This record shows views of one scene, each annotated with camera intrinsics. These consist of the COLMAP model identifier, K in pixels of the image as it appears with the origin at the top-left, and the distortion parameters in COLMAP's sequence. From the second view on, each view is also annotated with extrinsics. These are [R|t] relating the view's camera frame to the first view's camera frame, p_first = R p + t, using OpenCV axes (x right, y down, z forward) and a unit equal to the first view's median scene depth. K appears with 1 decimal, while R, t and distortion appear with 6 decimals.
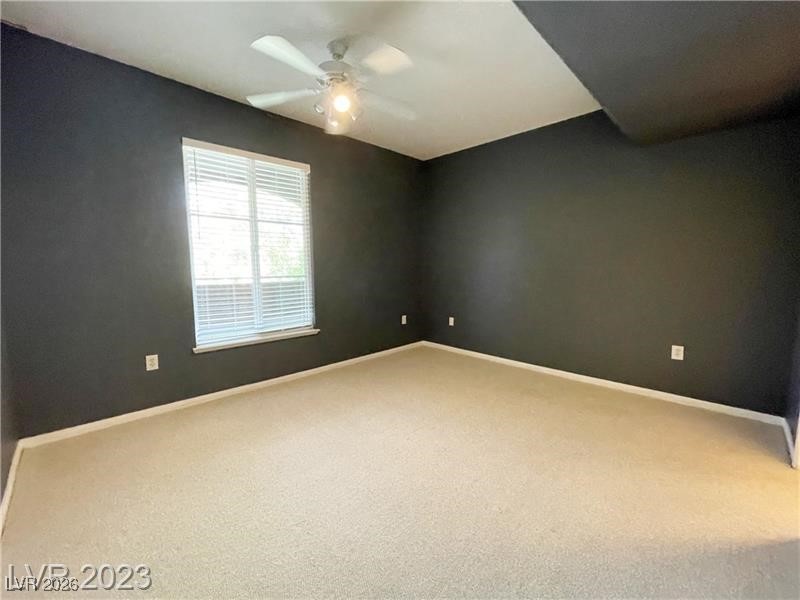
lens RADIAL K [[326.6, 0, 401.5], [0, 326.6, 301.8], [0, 0, 1]] dist [-0.005914, -0.000457]
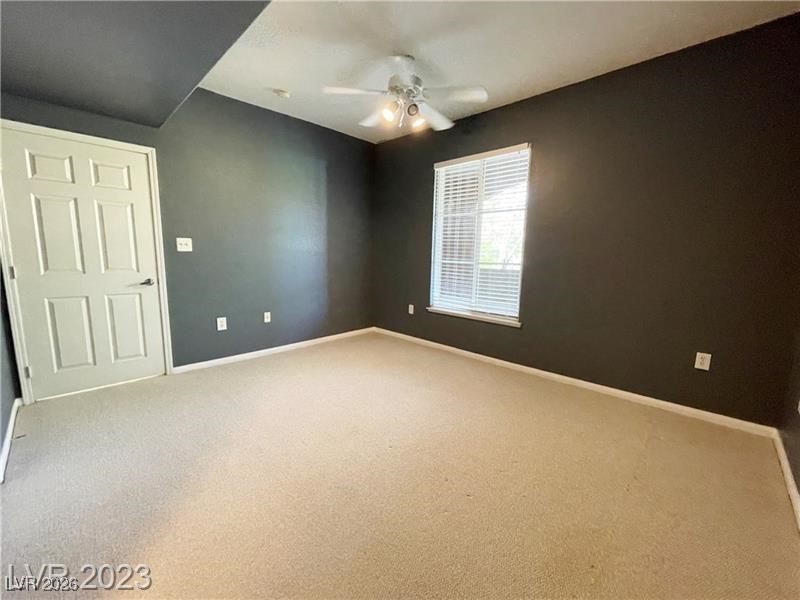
lens RADIAL K [[326.6, 0, 401.5], [0, 326.6, 301.8], [0, 0, 1]] dist [-0.005914, -0.000457]
pose [[0.034448, 0.159296, -0.986630, 0.708151], [-0.128425, 0.979736, 0.153699, -0.081952], [0.991121, 0.121414, 0.054208, 0.685747]]
